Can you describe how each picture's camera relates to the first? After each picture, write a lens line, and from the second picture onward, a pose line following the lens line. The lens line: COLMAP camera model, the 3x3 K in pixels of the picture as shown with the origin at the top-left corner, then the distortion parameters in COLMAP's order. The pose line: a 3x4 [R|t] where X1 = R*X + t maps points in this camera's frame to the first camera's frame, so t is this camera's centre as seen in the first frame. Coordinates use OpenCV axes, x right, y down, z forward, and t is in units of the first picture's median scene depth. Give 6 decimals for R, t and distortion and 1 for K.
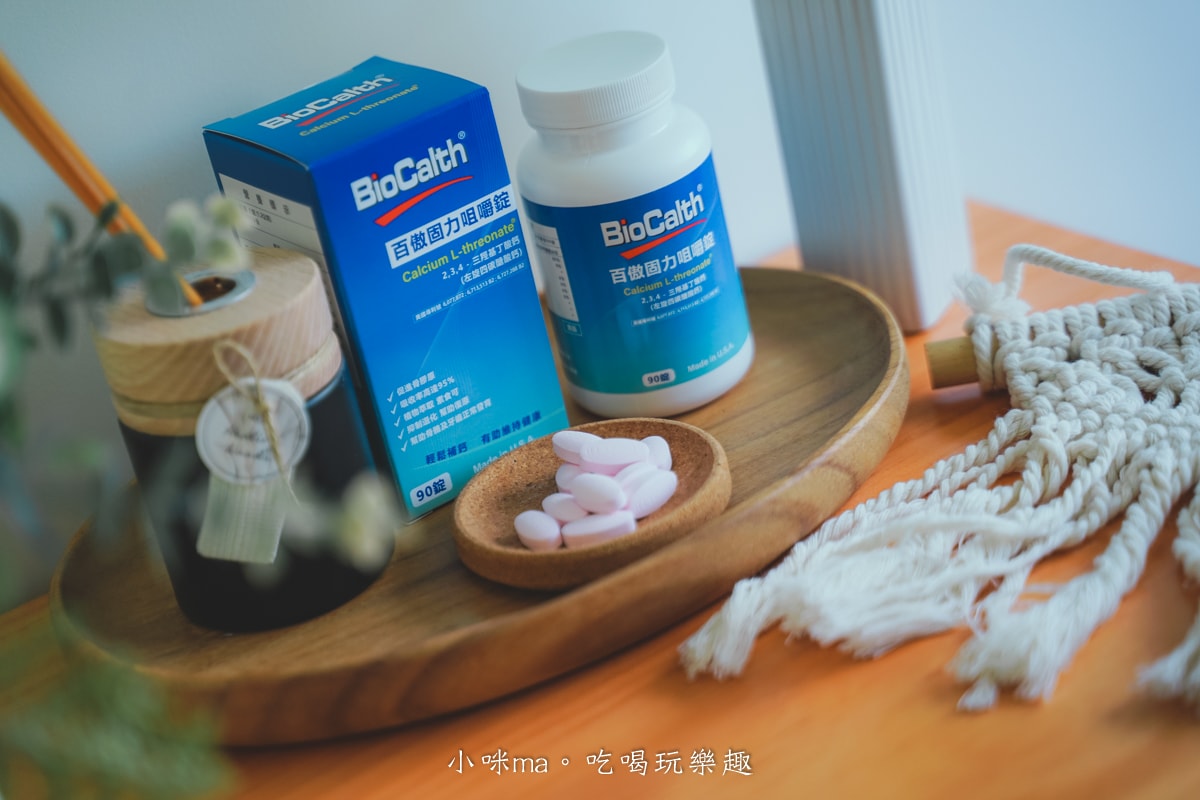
lens RADIAL K [[2596.7, 0, 600.0], [0, 2596.7, 400.0], [0, 0, 1]] dist [-0.005878, 0.126614]
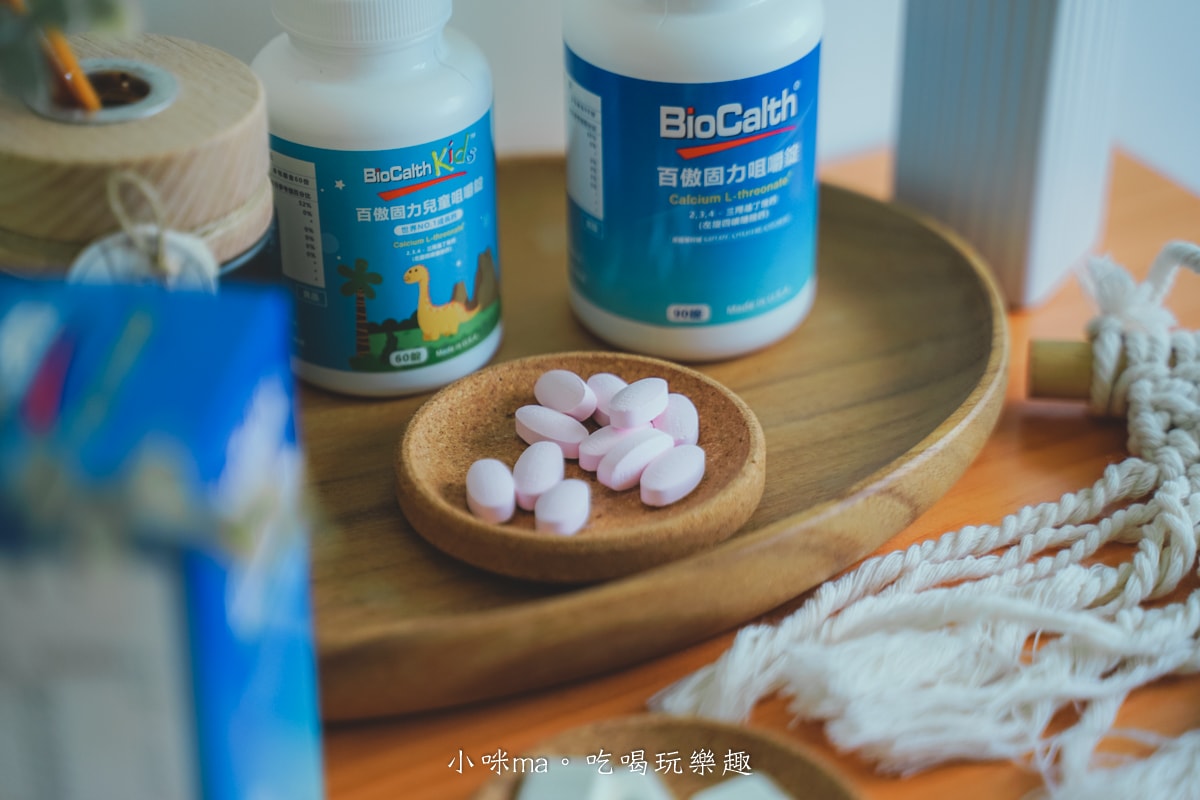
lens RADIAL K [[2524.4, 0, 600.0], [0, 2524.4, 400.0], [0, 0, 1]] dist [0.210203, -0.416641]
pose [[0.976705, 0.210162, 0.043354, -0.030991], [-0.213706, 0.970925, 0.107859, -0.060434], [-0.019426, -0.114612, 0.993220, 0.255204]]
